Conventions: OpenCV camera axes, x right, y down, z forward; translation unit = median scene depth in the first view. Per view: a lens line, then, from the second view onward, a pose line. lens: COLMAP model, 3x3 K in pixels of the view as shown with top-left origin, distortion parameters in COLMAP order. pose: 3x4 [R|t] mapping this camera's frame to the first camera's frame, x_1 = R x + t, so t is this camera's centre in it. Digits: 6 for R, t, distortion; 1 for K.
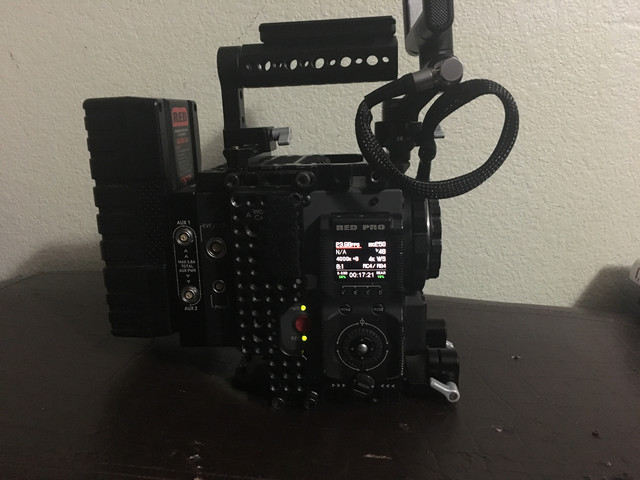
lens RADIAL K [[554.5, 0, 320.0], [0, 554.5, 240.0], [0, 0, 1]] dist [0.066883, -0.134782]
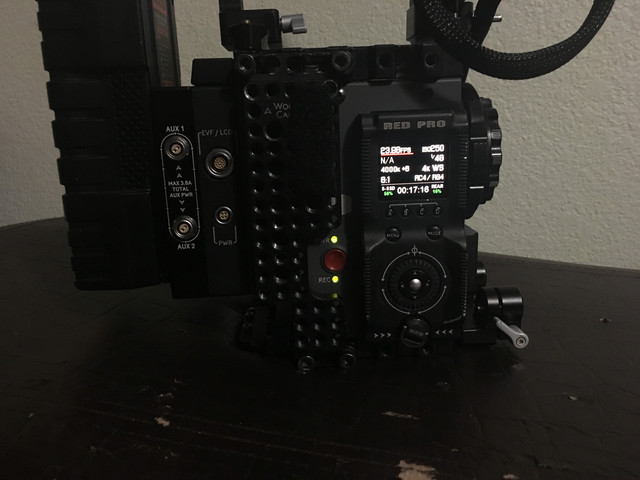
lens RADIAL K [[554.5, 0, 320.0], [0, 554.5, 240.0], [0, 0, 1]] dist [0.066883, -0.134782]
pose [[0.990067, -0.035441, 0.136053, -0.160918], [0.036853, 0.999290, -0.007873, 0.132114], [-0.135677, 0.012809, 0.990670, 0.235102]]
